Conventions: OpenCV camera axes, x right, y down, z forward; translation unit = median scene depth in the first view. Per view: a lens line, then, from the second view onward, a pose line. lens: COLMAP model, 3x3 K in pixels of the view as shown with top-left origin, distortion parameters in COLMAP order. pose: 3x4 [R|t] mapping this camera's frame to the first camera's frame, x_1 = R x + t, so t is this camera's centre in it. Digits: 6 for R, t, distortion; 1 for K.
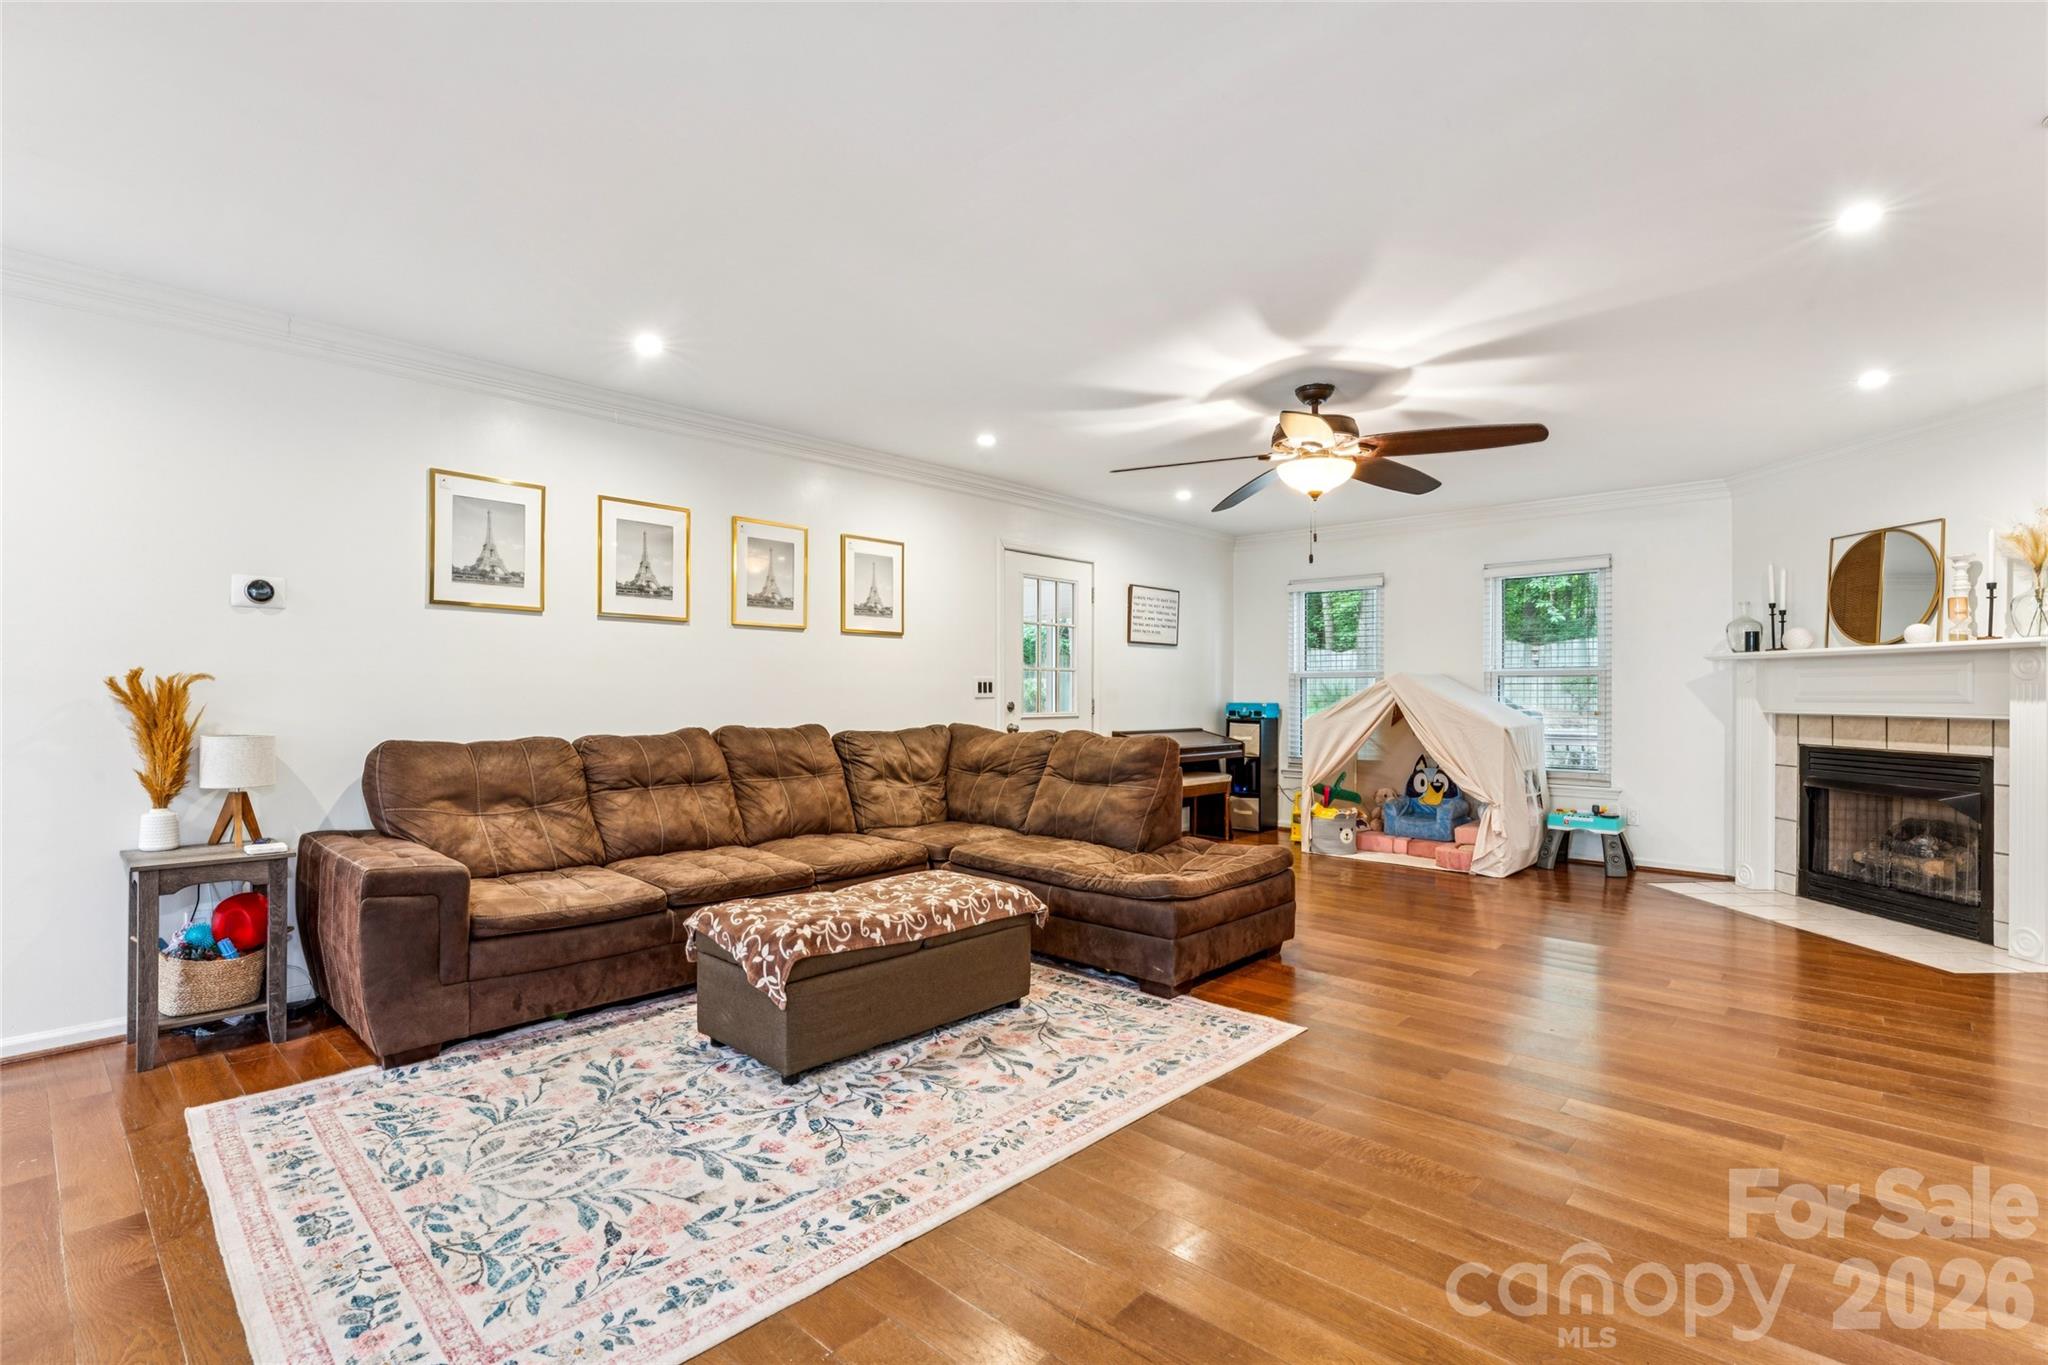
lens RADIAL K [[945.6, 0, 1011.3], [0, 945.6, 691.2], [0, 0, 1]] dist [-0.000912, -0.000444]
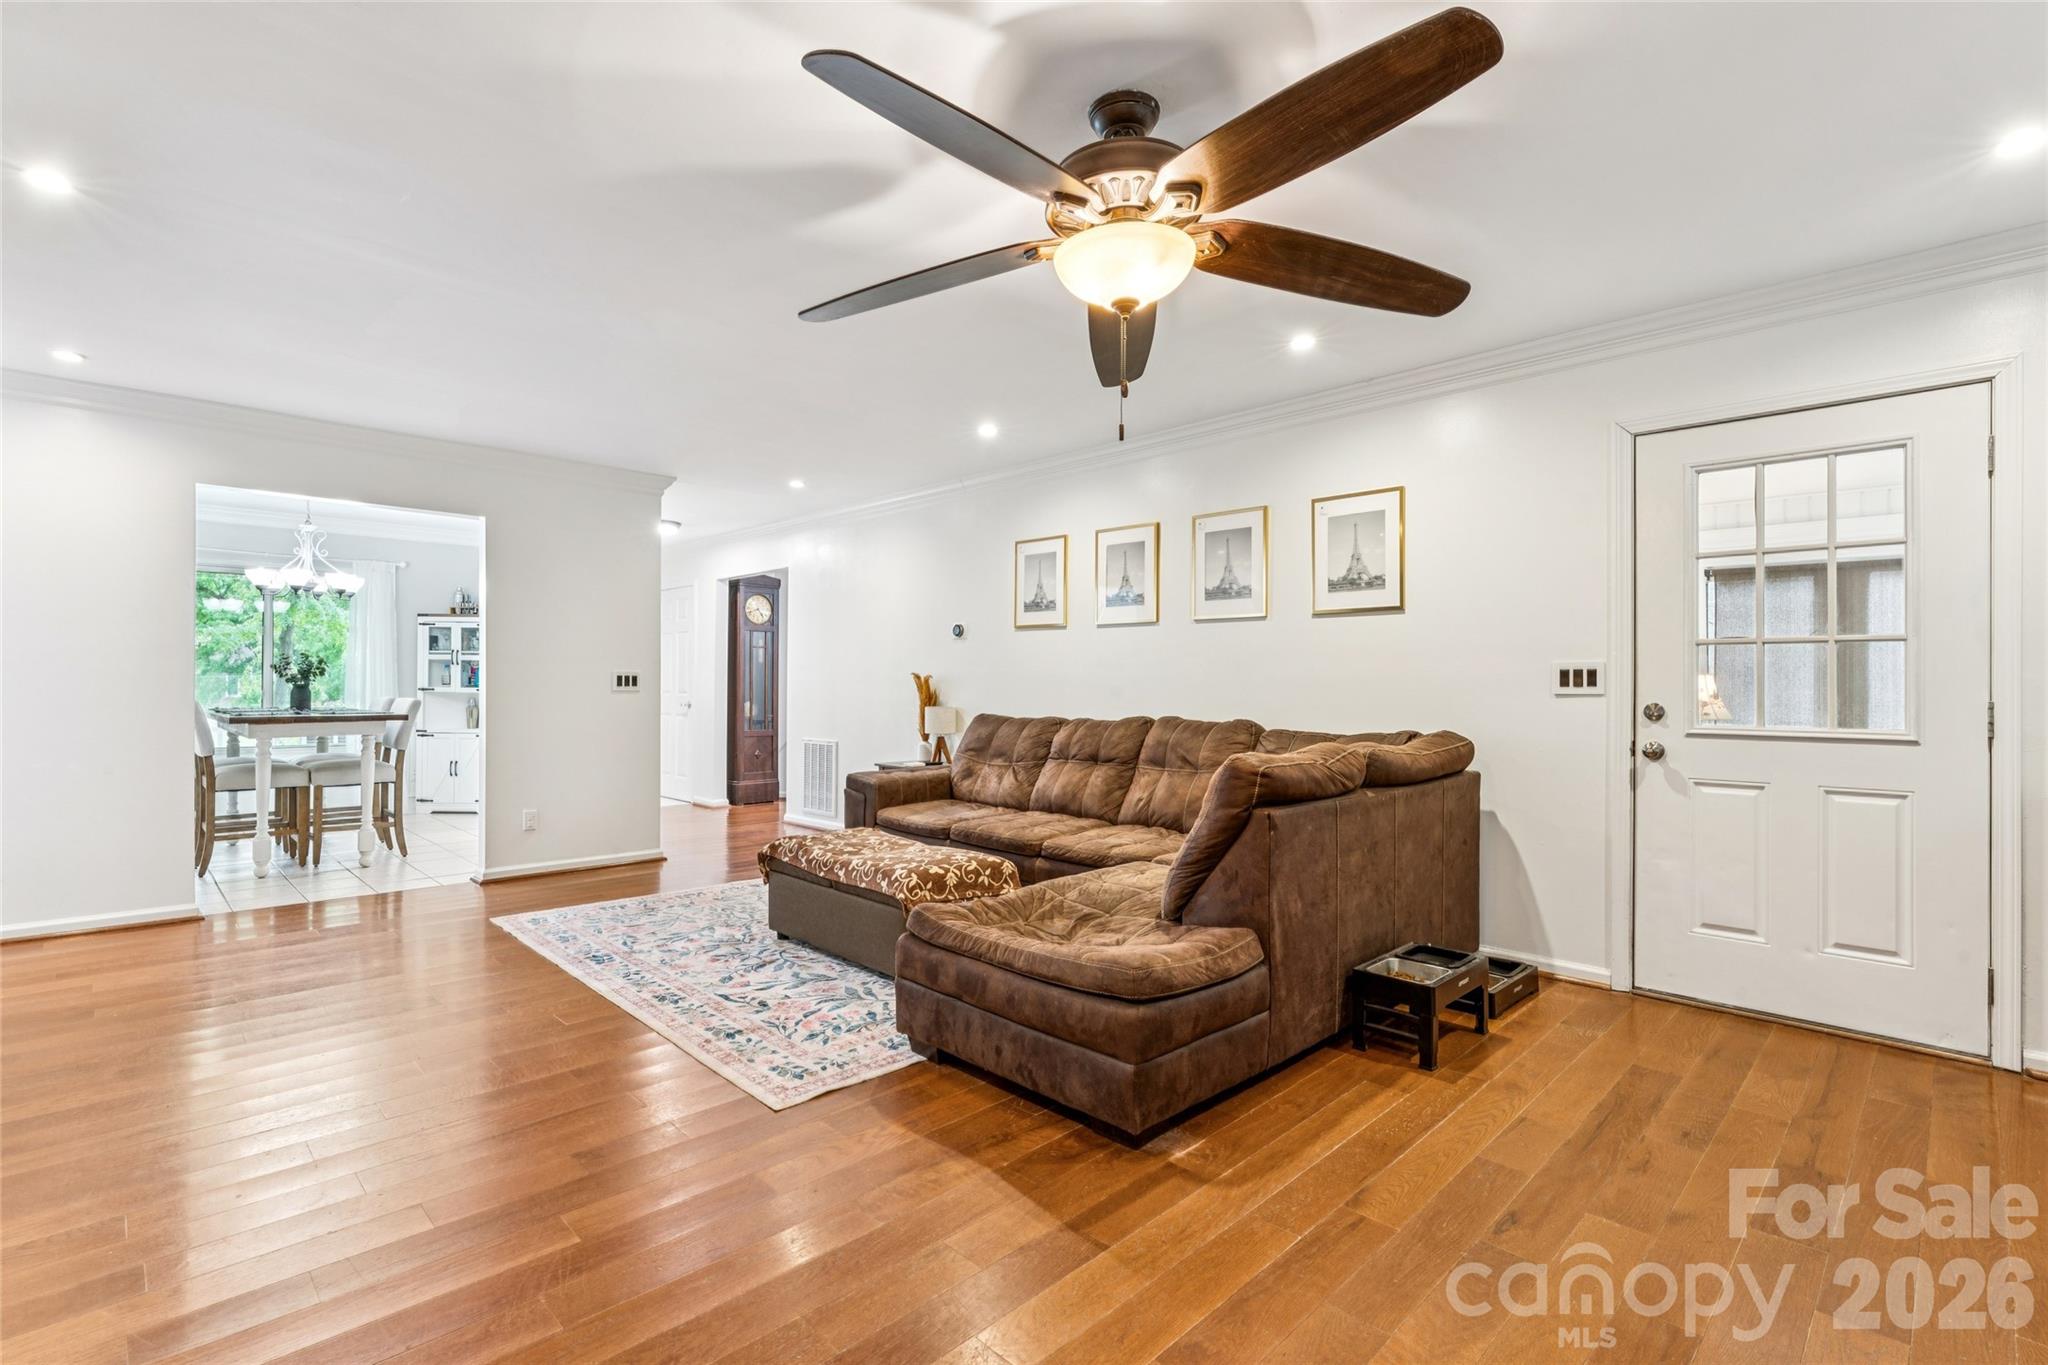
lens RADIAL K [[938.2, 0, 1021.3], [0, 938.2, 687.0], [0, 0, 1]] dist [-0.001103, -0.000279]
pose [[-0.036695, -0.000310, -0.999326, 0.893622], [-0.003846, 0.999993, -0.000169, 0.004884], [0.999319, 0.003837, -0.036696, 1.016333]]
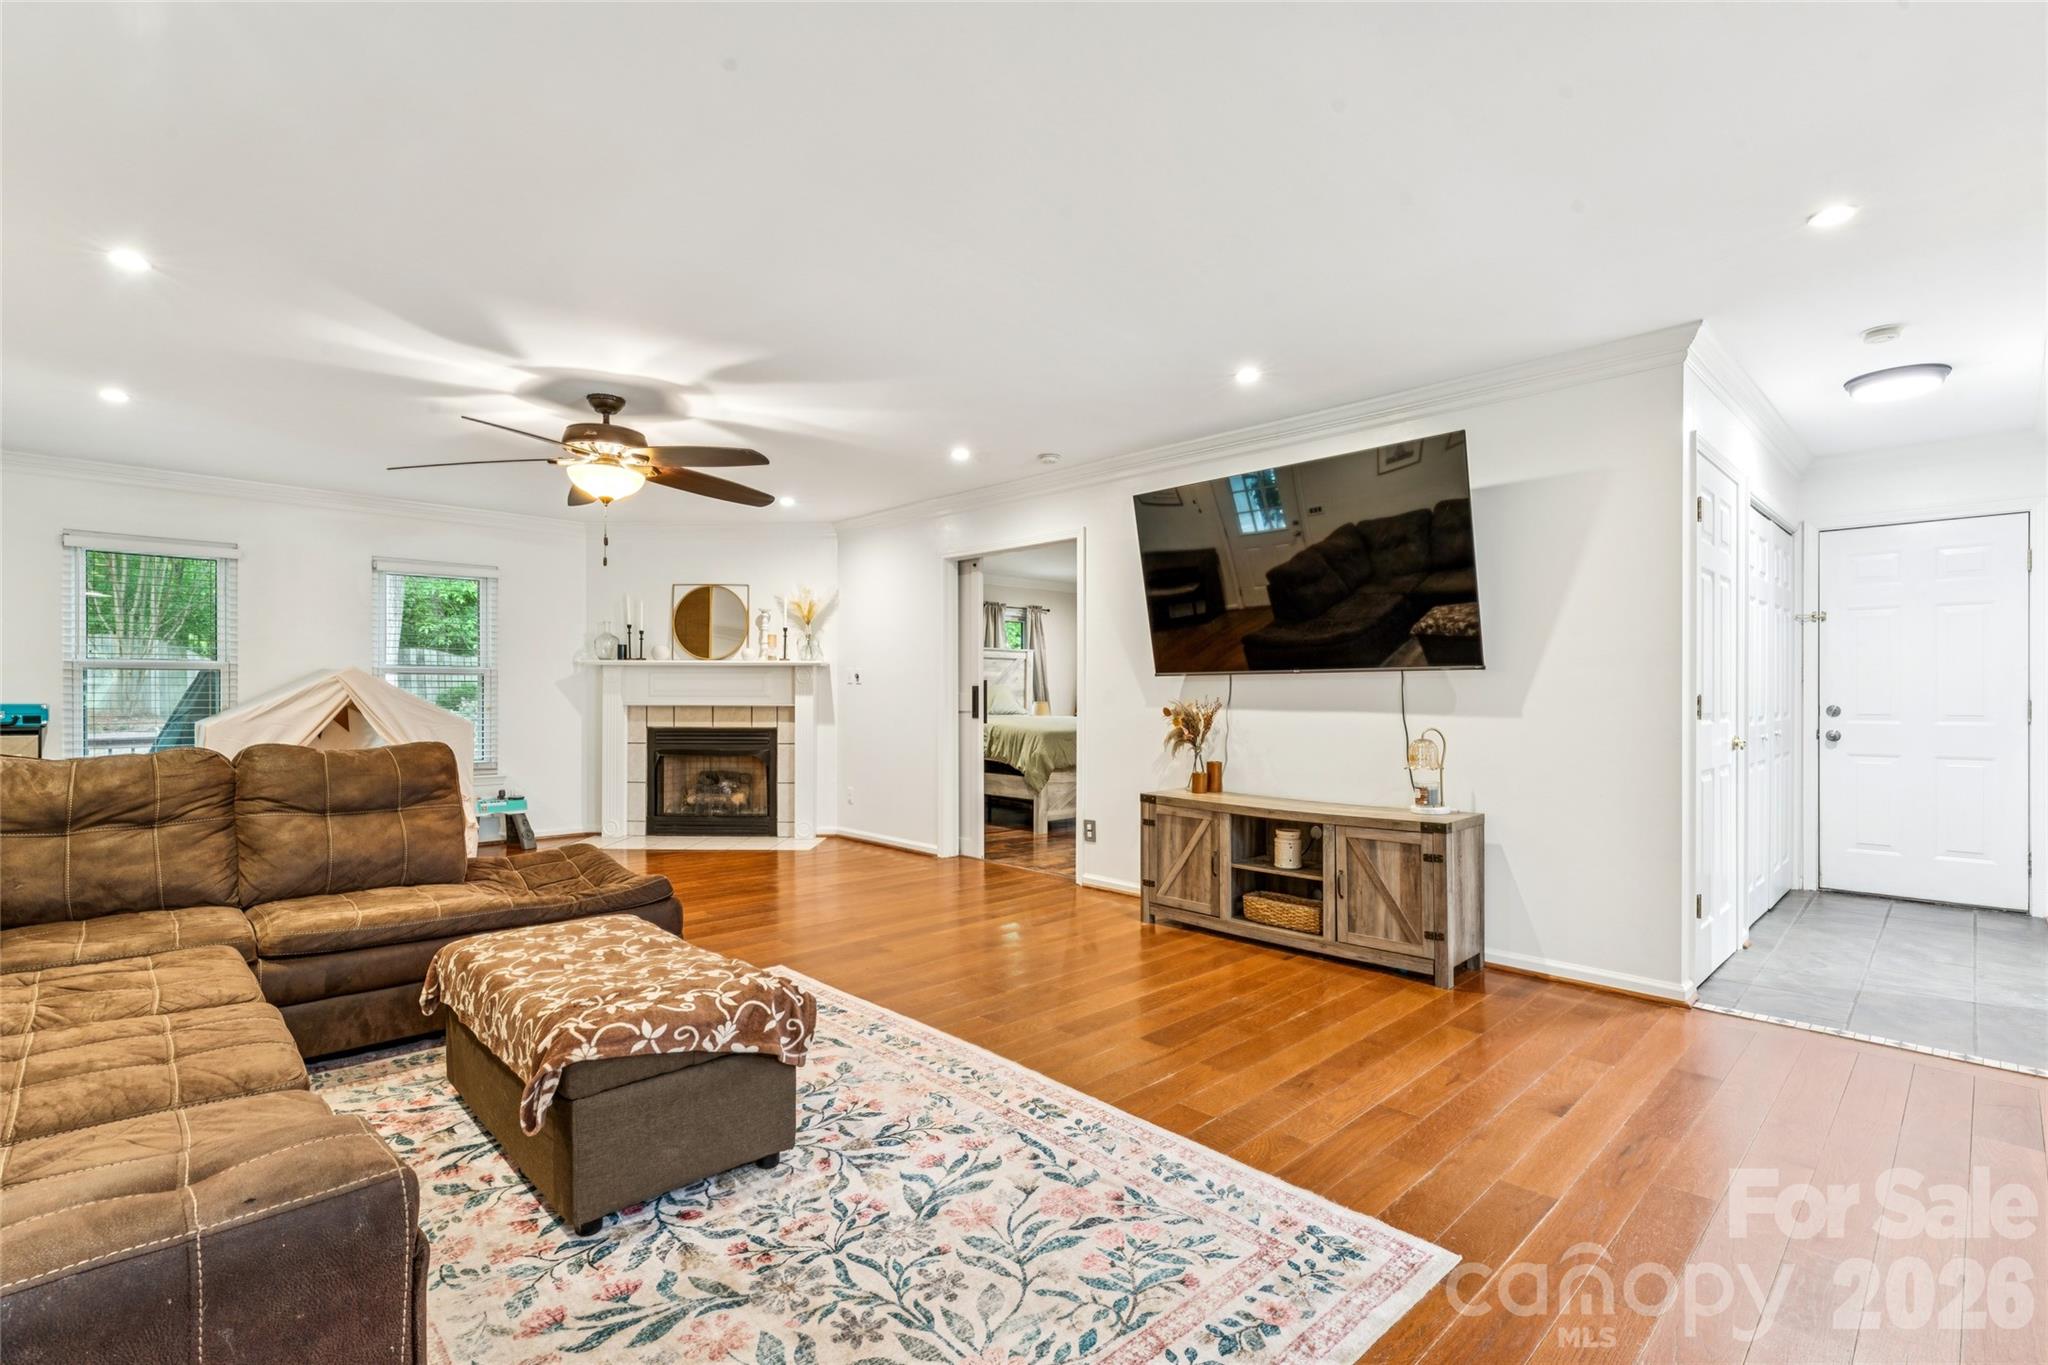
lens RADIAL K [[945.6, 0, 1011.3], [0, 945.6, 691.2], [0, 0, 1]] dist [-0.000912, -0.000444]
pose [[0.052958, 0.000426, 0.998597, -0.738313], [-0.004747, 0.999989, -0.000175, 0.000574], [-0.998585, -0.004731, 0.052960, 0.528427]]
